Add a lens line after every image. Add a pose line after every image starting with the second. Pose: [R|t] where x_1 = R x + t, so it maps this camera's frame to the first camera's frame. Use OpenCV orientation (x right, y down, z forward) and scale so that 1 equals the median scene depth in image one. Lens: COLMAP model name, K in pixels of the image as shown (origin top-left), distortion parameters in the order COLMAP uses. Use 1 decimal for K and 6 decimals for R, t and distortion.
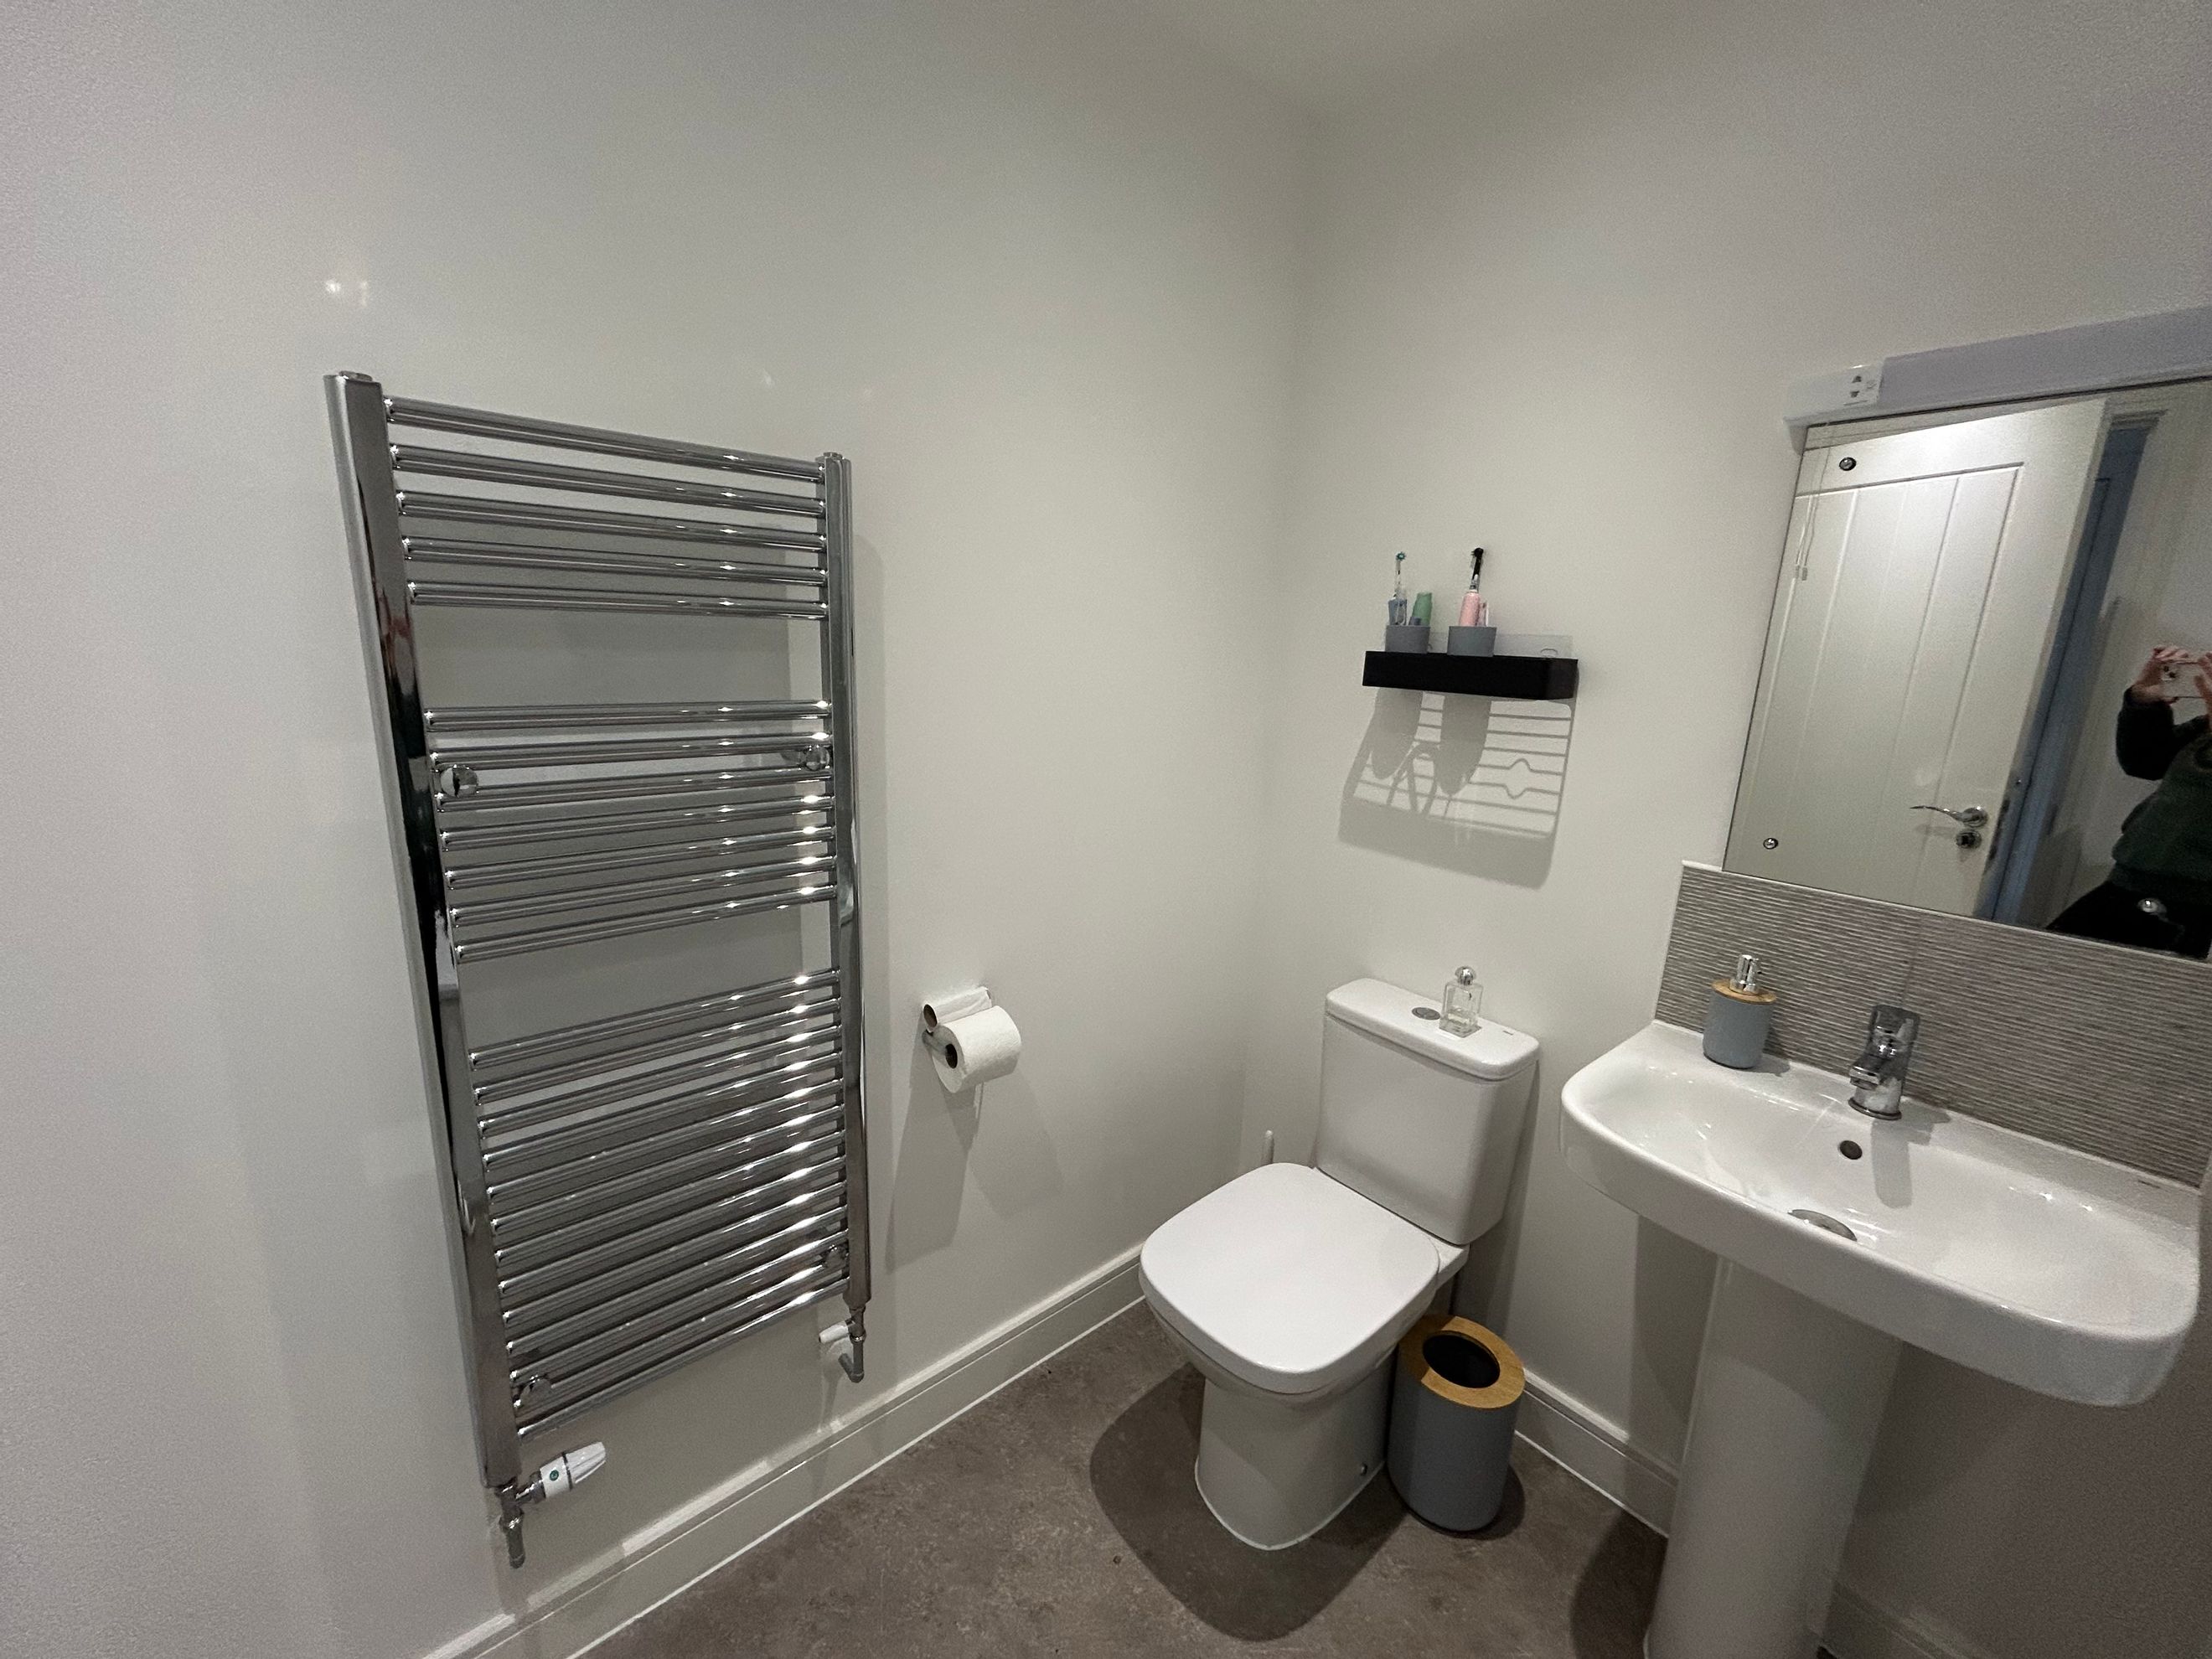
lens RADIAL K [[889.1, 0, 1107.4], [0, 889.1, 828.9], [0, 0, 1]] dist [-0.002310, 0.000541]
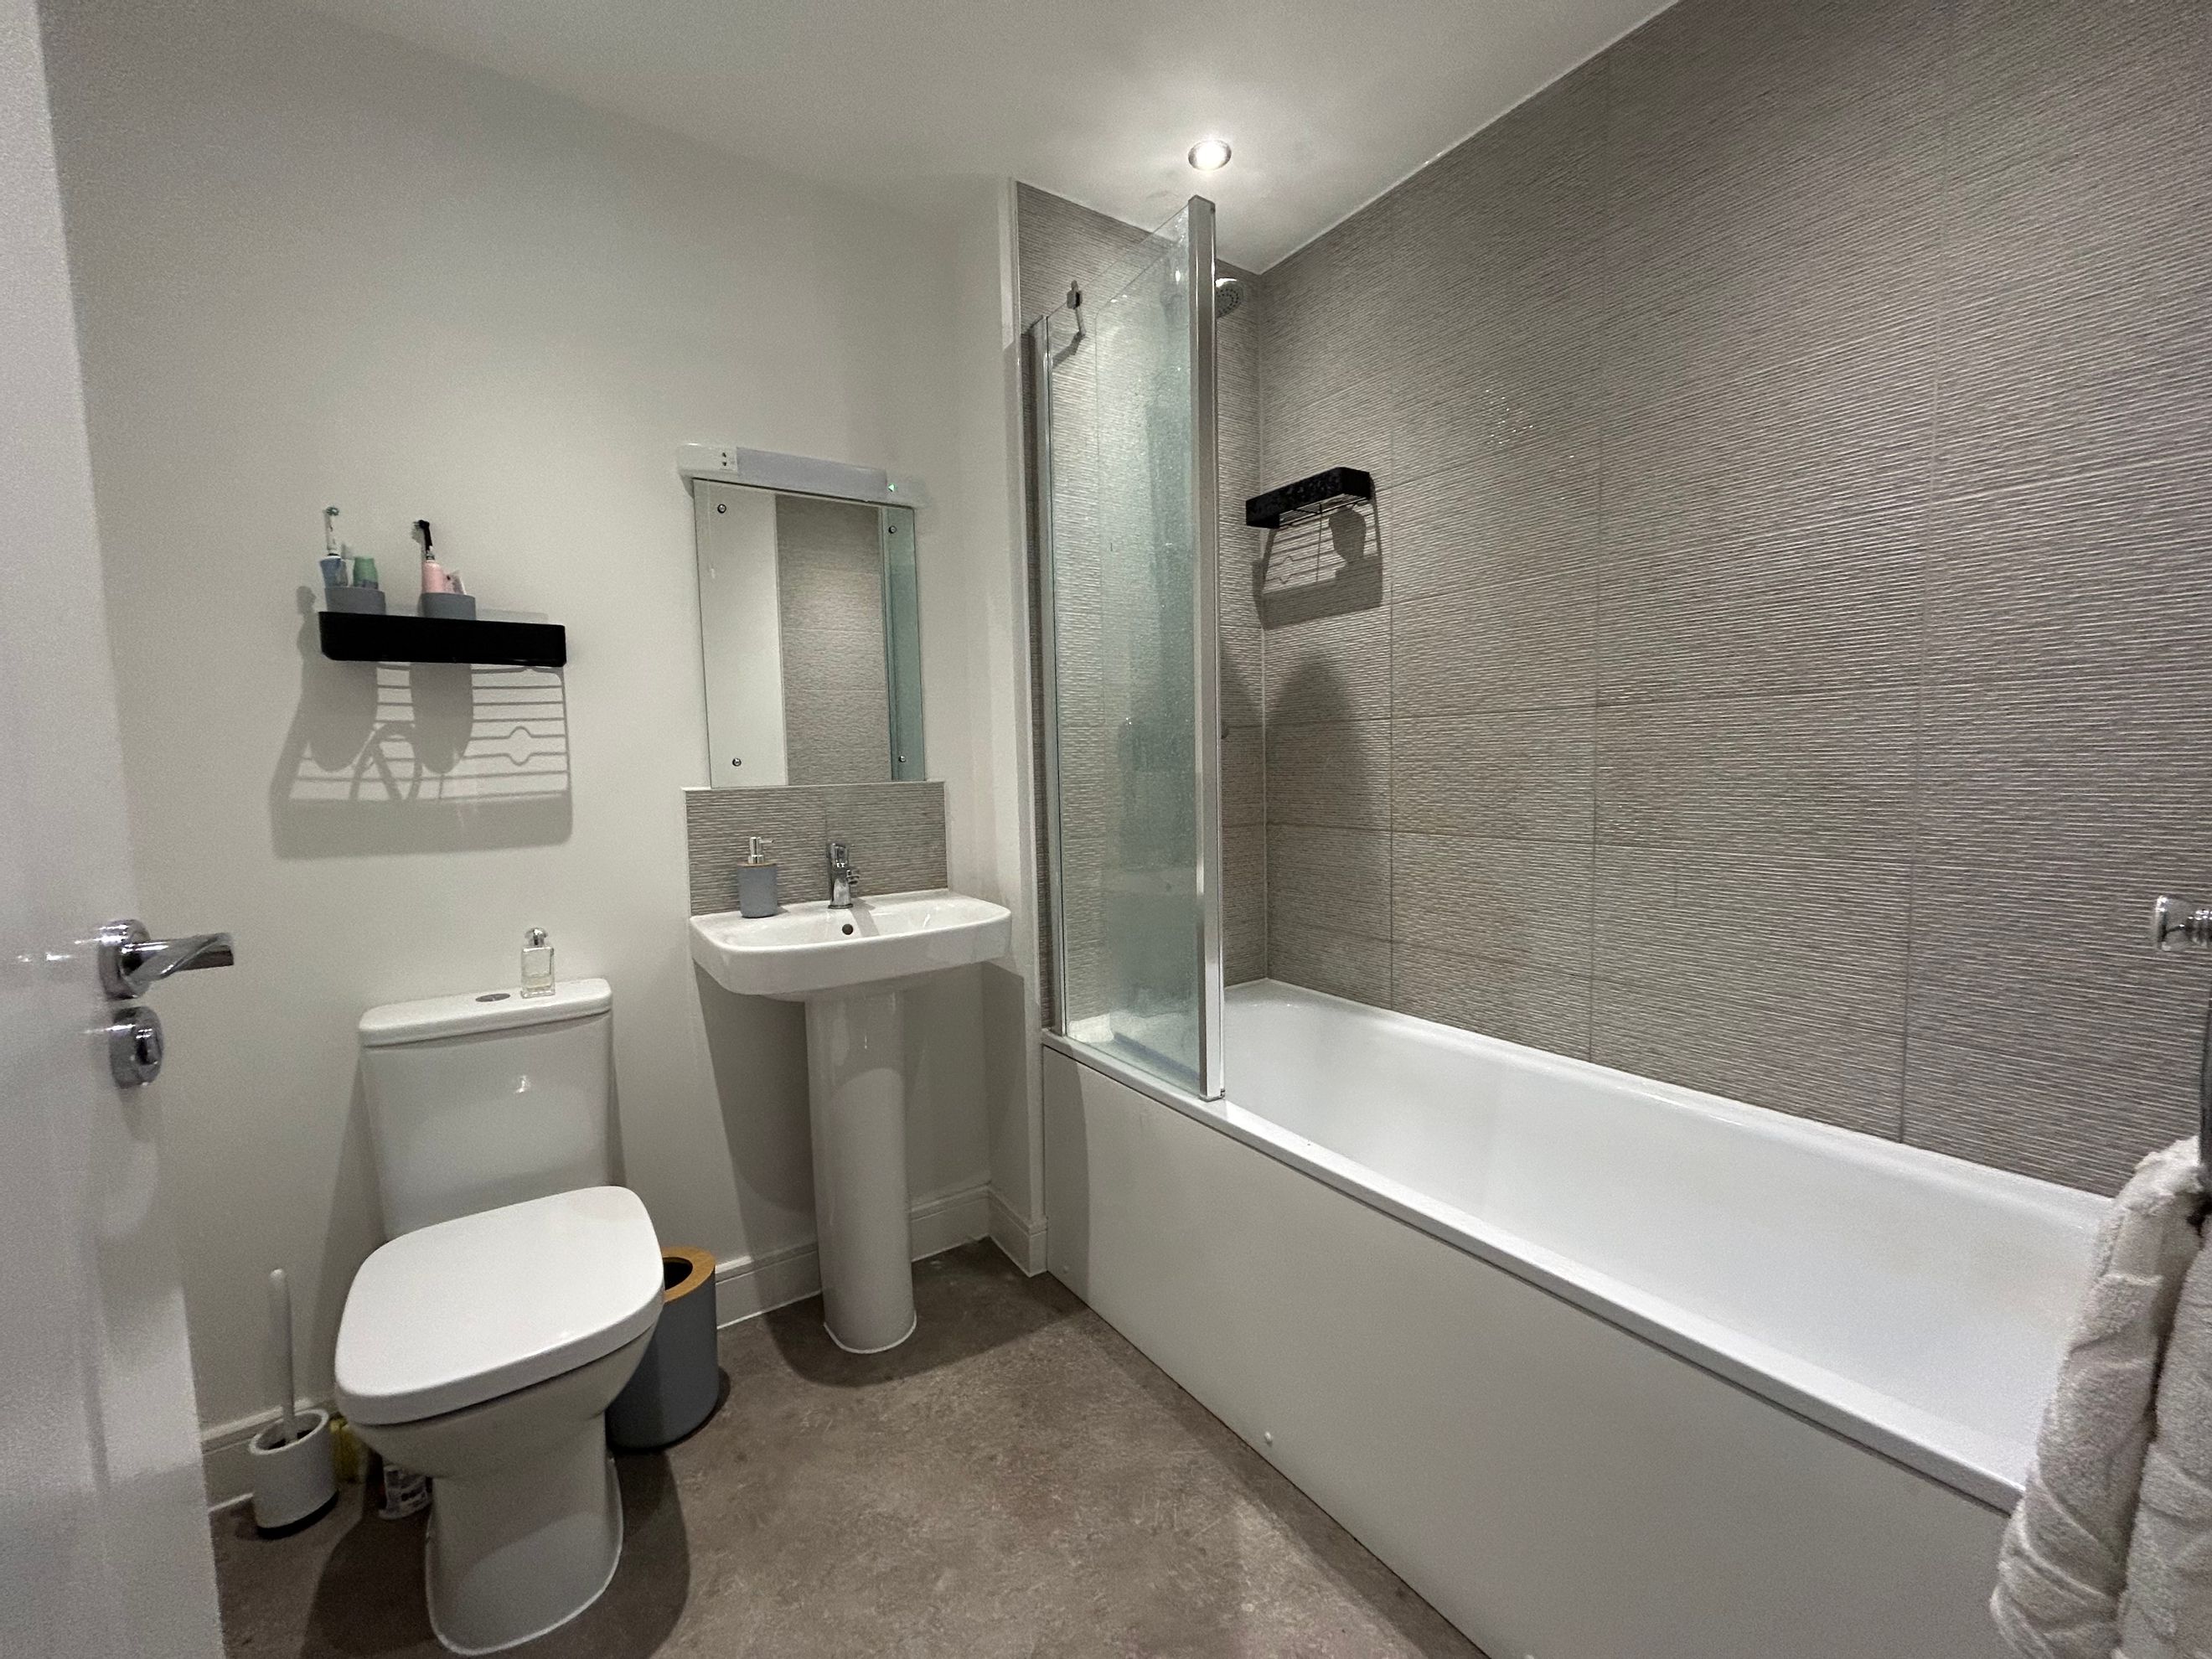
lens RADIAL K [[889.1, 0, 1110.1], [0, 889.1, 831.0], [0, 0, 1]] dist [-0.002310, 0.000541]
pose [[0.107261, -0.119974, 0.986966, -0.501968], [0.243813, 0.965555, 0.090874, 0.112742], [-0.963873, 0.230888, 0.132818, 0.200955]]
